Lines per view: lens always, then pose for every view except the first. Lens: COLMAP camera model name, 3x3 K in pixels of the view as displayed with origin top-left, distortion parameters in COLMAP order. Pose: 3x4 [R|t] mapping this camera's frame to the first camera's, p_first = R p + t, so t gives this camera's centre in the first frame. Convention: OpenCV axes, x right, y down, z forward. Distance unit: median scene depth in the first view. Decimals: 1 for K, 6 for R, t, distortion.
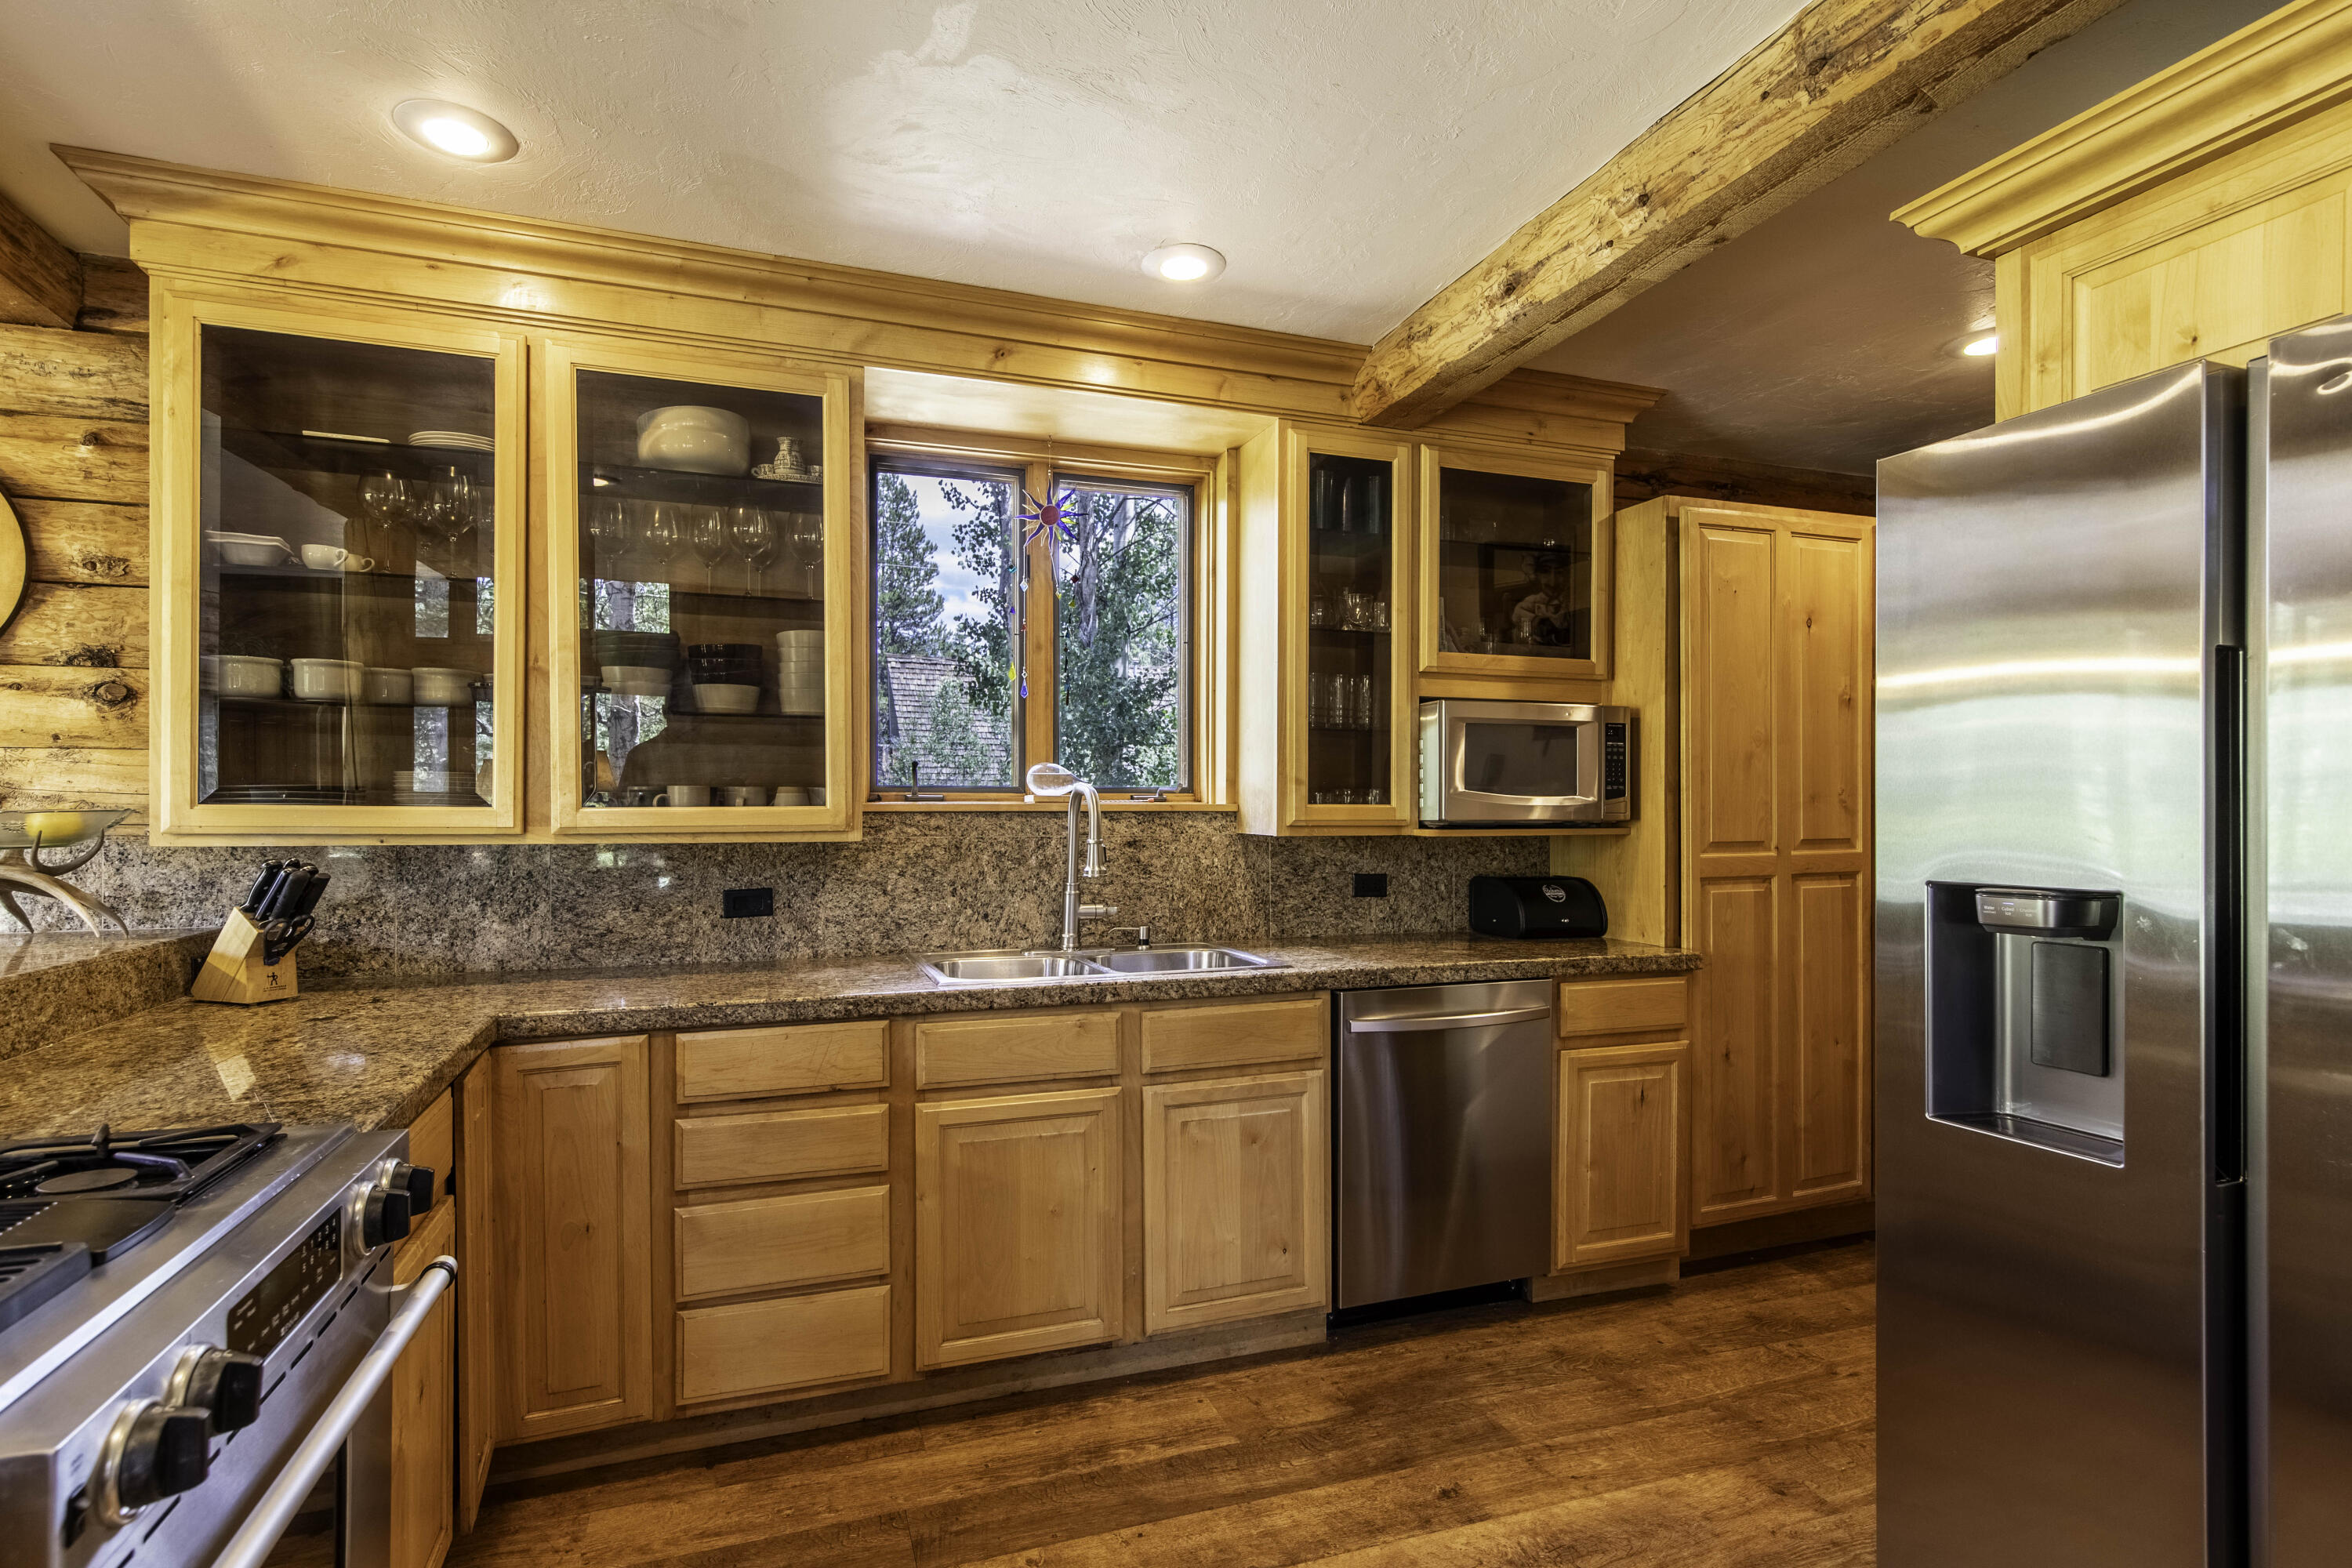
lens RADIAL K [[1175.4, 0, 1193.6], [0, 1175.4, 806.8], [0, 0, 1]] dist [0.011229, -0.002414]
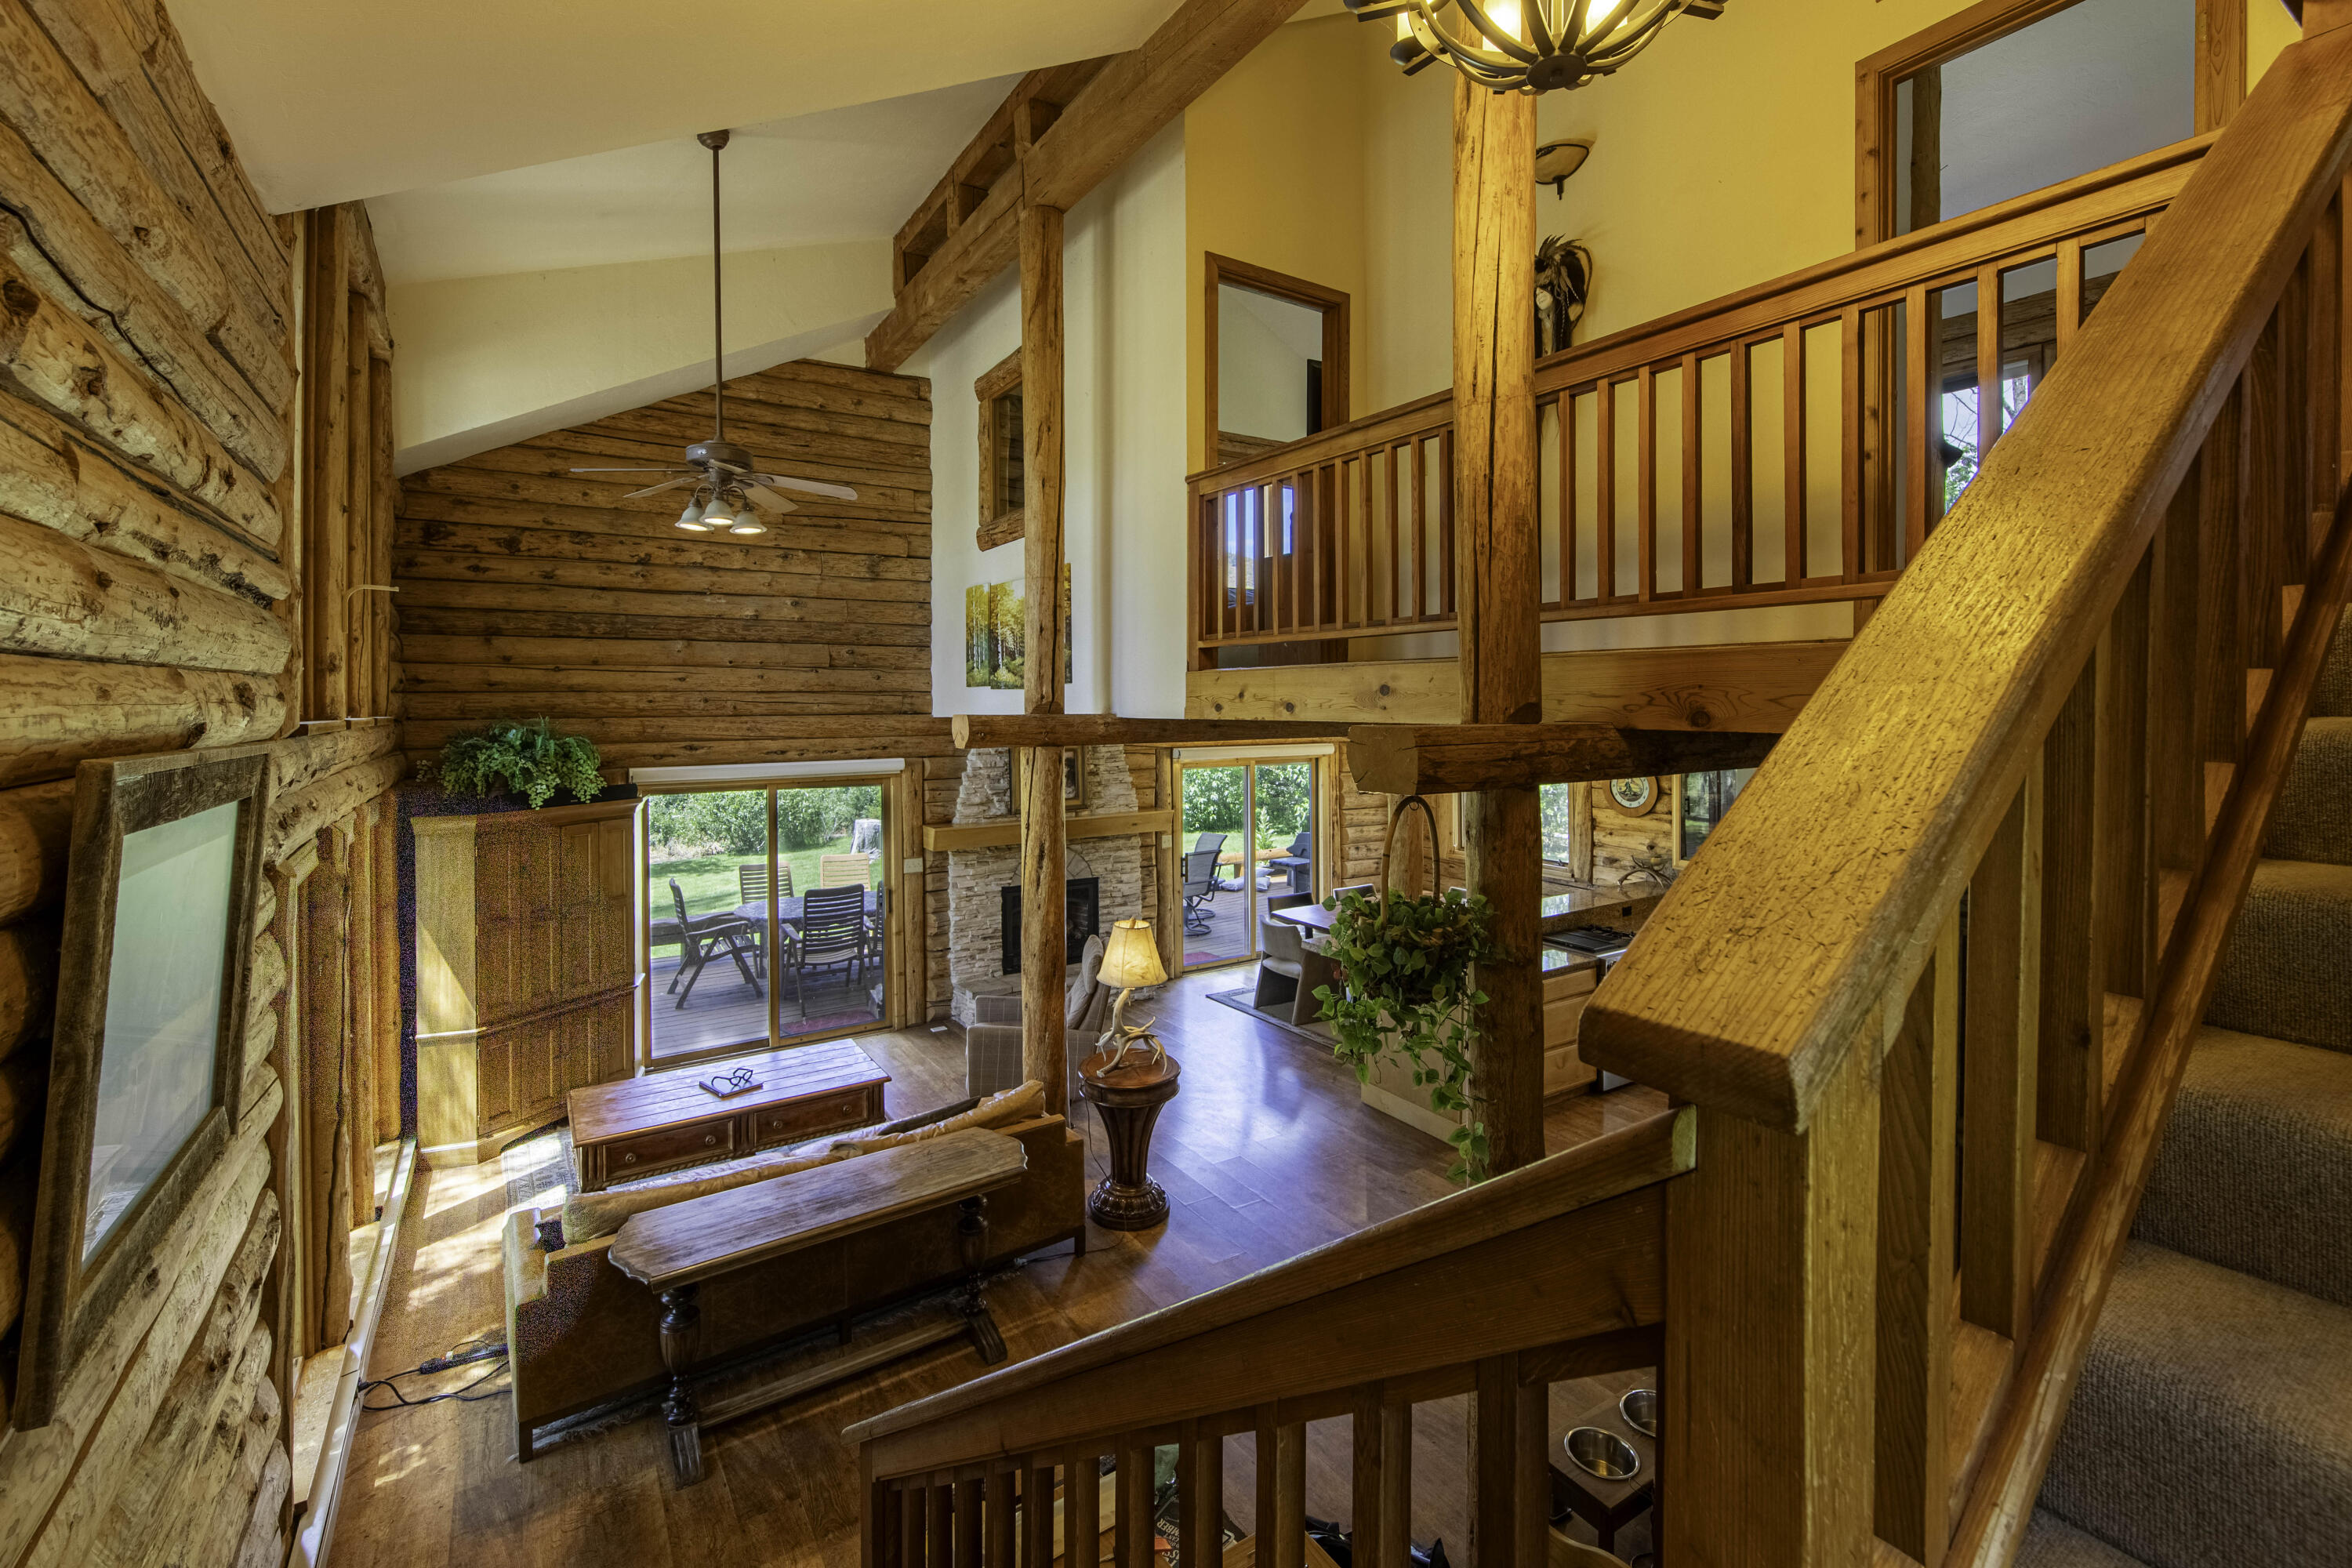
lens RADIAL K [[1061.0, 0, 1190.4], [0, 1061.0, 709.0], [0, 0, 1]] dist [0.009649, -0.000571]
pose [[0.252320, 0.013373, -0.967551, 2.013320], [0.011042, 0.999800, 0.016698, -0.528024], [0.967581, -0.014897, 0.252122, -1.380241]]
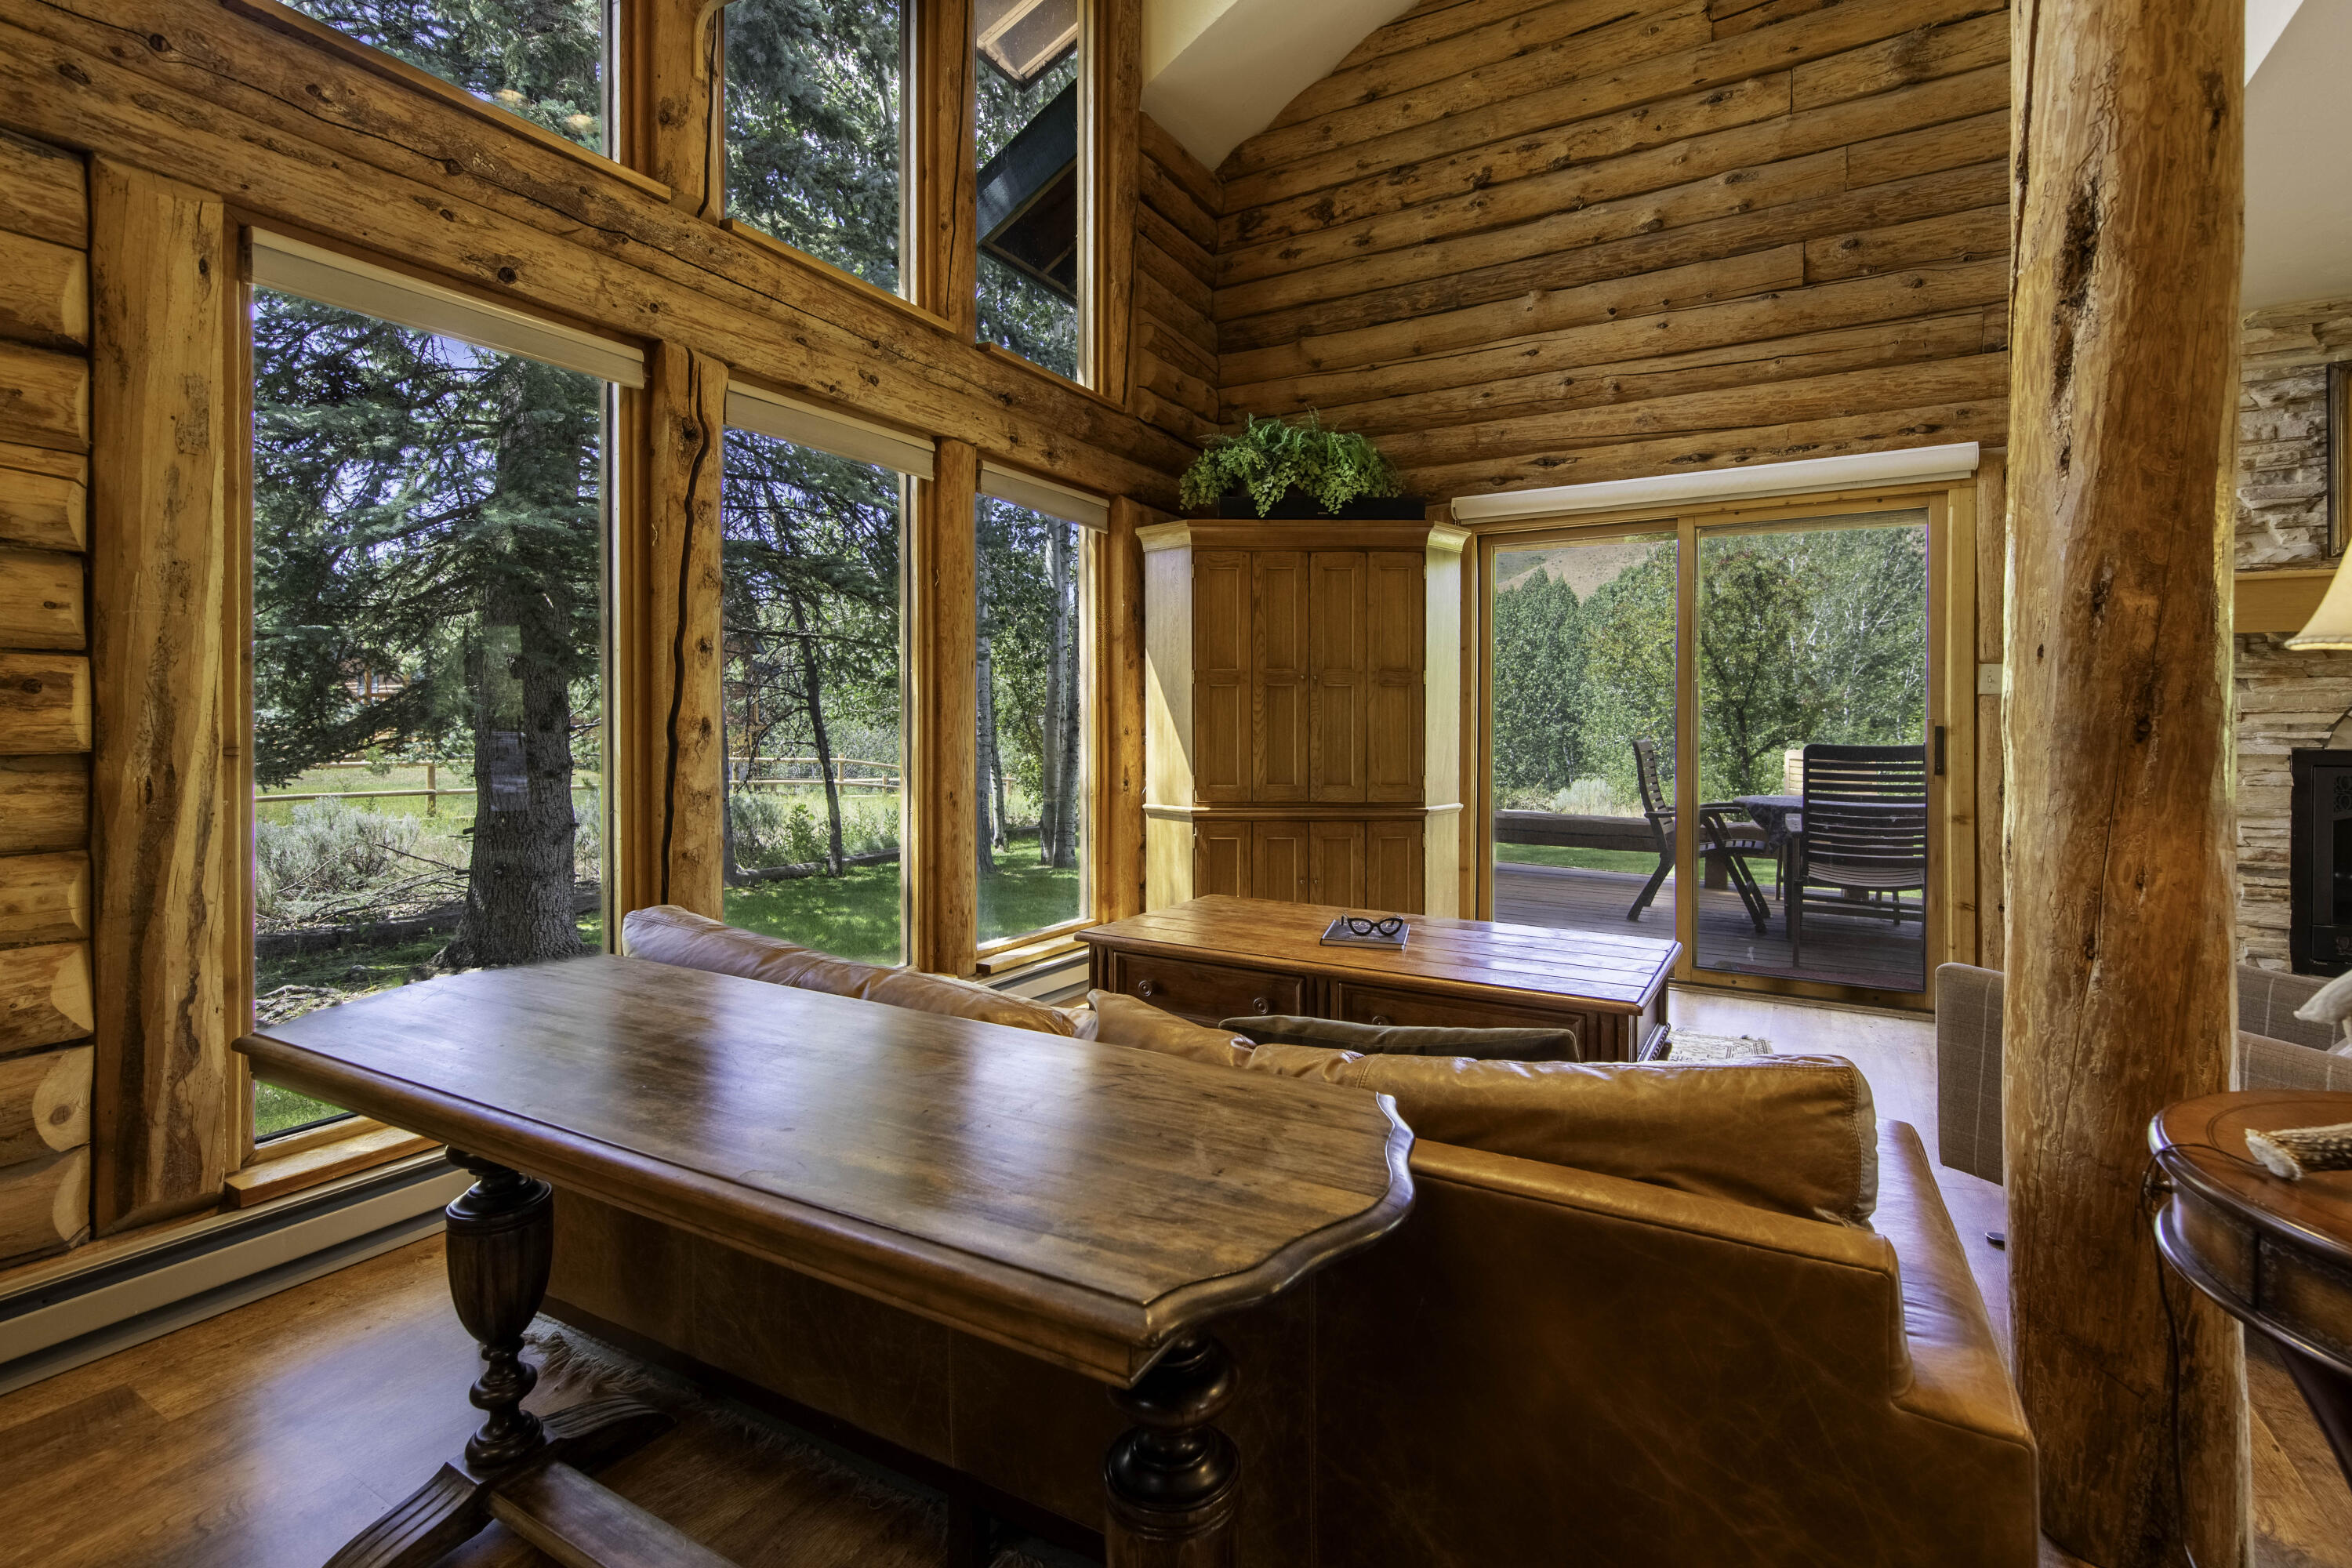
lens RADIAL K [[1051.7, 0, 1162.1], [0, 1051.7, 730.7], [0, 0, 1]] dist [0.008750, -0.001009]
pose [[-0.765614, 0.007250, -0.643259, 0.568373], [0.003413, 0.999968, 0.007208, 0.039181], [0.643291, 0.003323, -0.765615, -1.021962]]
